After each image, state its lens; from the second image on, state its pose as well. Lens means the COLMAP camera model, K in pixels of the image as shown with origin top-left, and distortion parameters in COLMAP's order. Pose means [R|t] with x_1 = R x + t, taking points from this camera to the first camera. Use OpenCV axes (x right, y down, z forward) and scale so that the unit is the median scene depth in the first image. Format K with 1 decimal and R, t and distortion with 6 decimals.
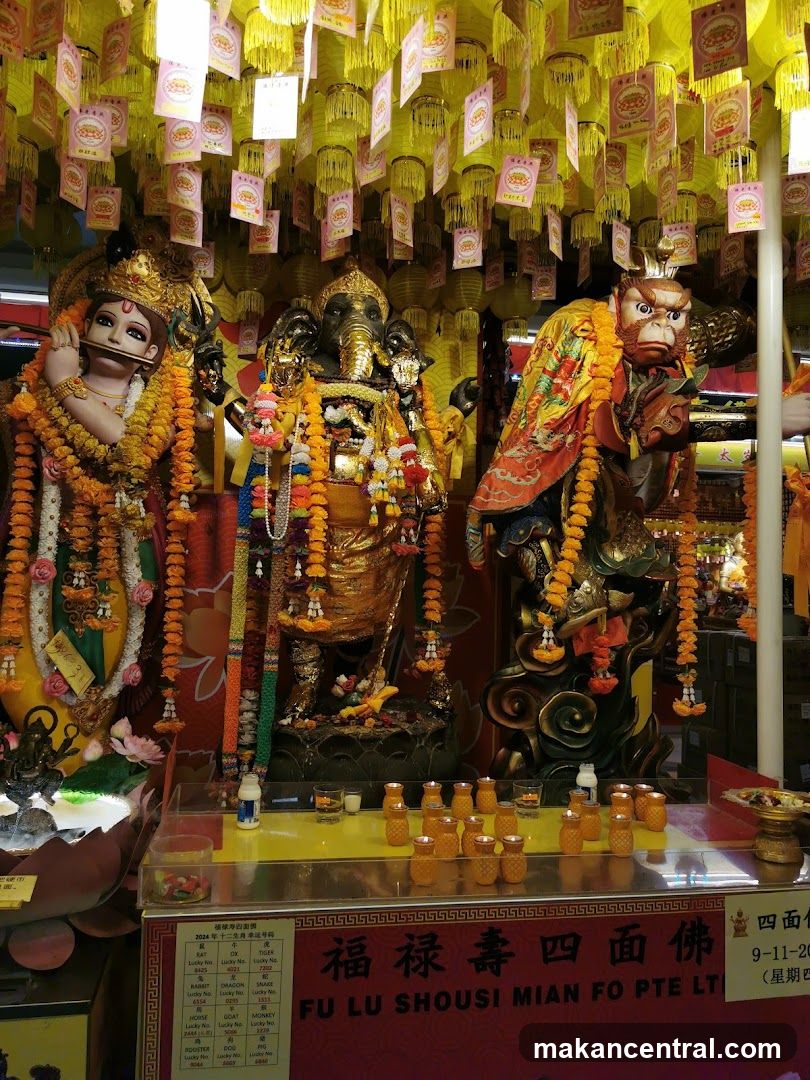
lens RADIAL K [[845.3, 0, 404.1], [0, 845.3, 545.0], [0, 0, 1]] dist [0.012787, 0.003491]
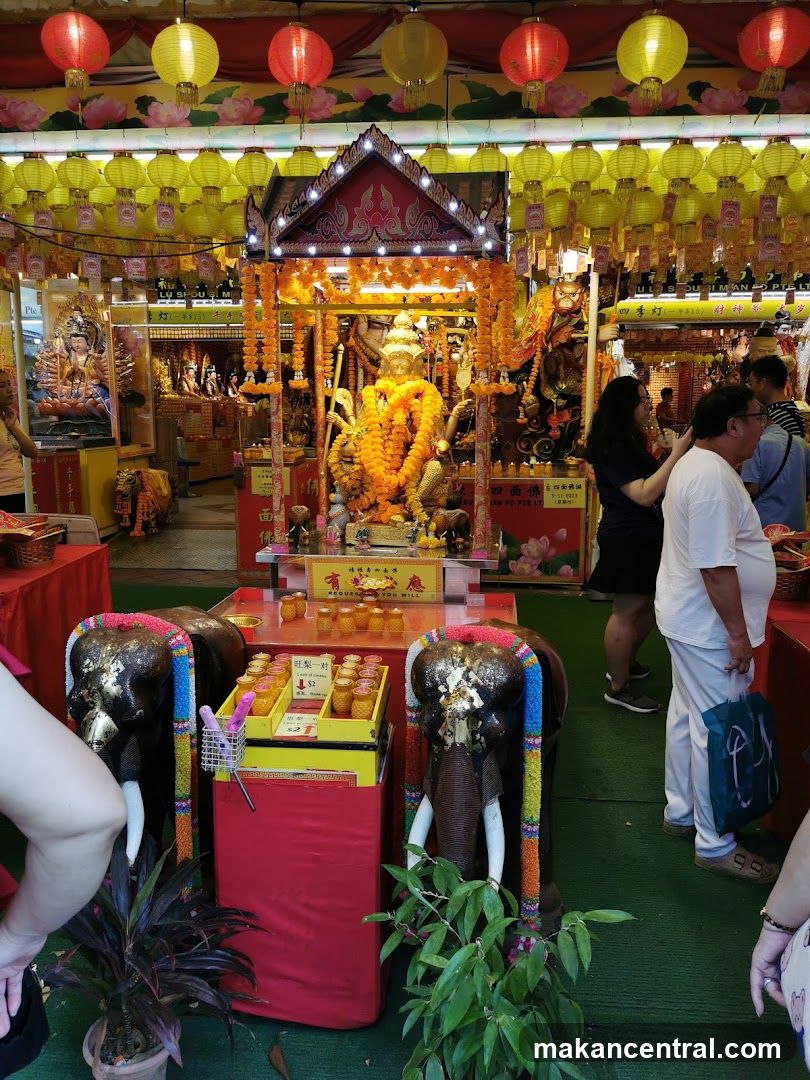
lens RADIAL K [[800.0, 0, 403.5], [0, 800.0, 538.3], [0, 0, 1]] dist [0.004323, 0.000016]
pose [[0.960478, 0.022095, -0.277478, 0.545138], [0.032617, 0.981044, 0.191022, -0.015267], [0.276438, -0.192523, 0.941550, -1.783534]]
